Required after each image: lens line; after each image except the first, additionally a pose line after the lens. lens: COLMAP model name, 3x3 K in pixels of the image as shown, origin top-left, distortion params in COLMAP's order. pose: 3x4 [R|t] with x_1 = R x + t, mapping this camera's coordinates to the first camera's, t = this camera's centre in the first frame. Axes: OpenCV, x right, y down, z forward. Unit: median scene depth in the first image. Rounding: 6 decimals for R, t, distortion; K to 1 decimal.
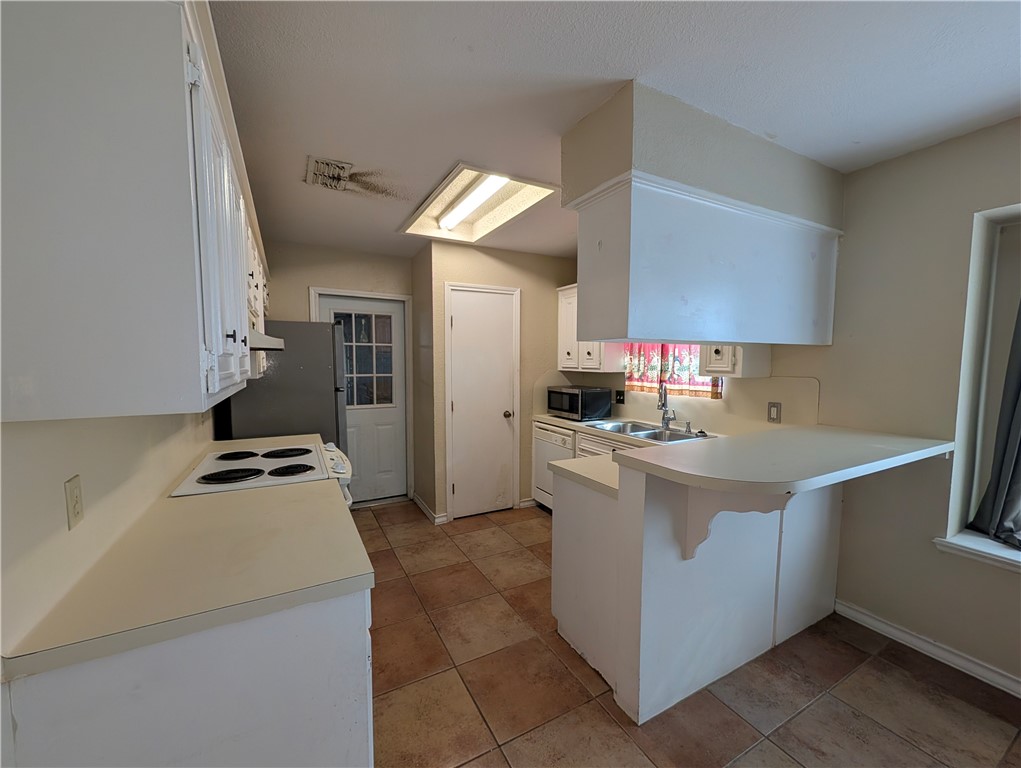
lens RADIAL K [[408.0, 0, 511.8], [0, 408.0, 391.7], [0, 0, 1]] dist [0.000197, 0.000182]
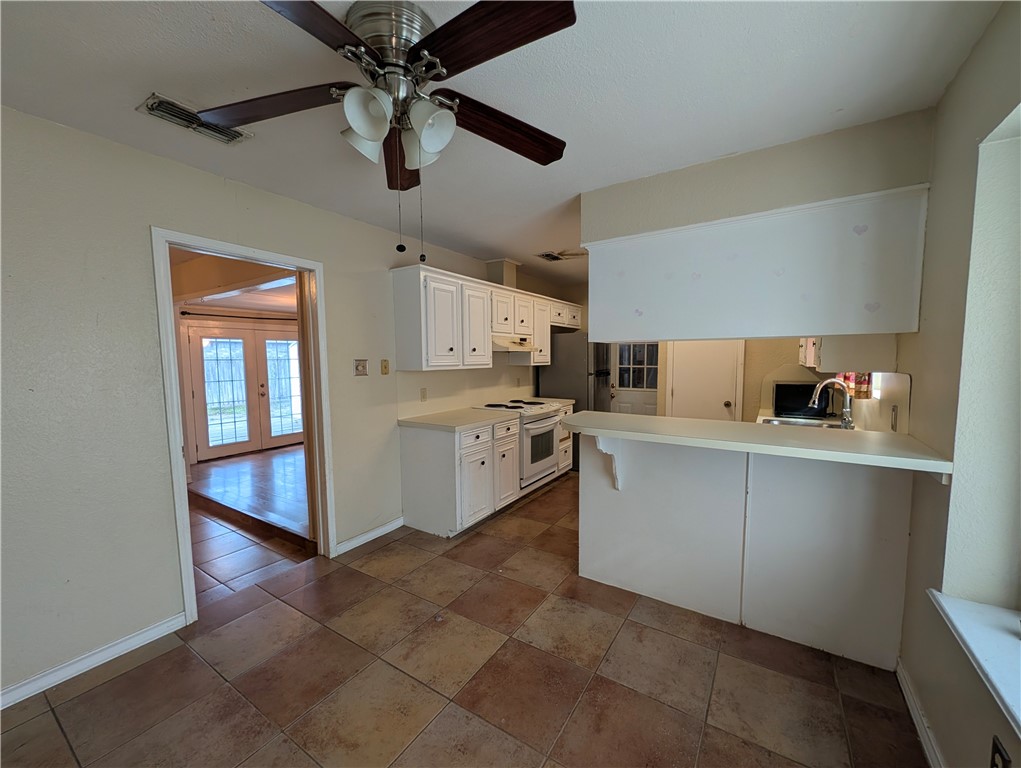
lens RADIAL K [[408.0, 0, 511.8], [0, 408.0, 391.7], [0, 0, 1]] dist [0.000197, 0.000182]
pose [[0.475912, 0.070819, -0.876637, 1.103820], [-0.061580, 0.996990, 0.047111, 0.009640], [0.877335, 0.031562, 0.478840, -0.039073]]
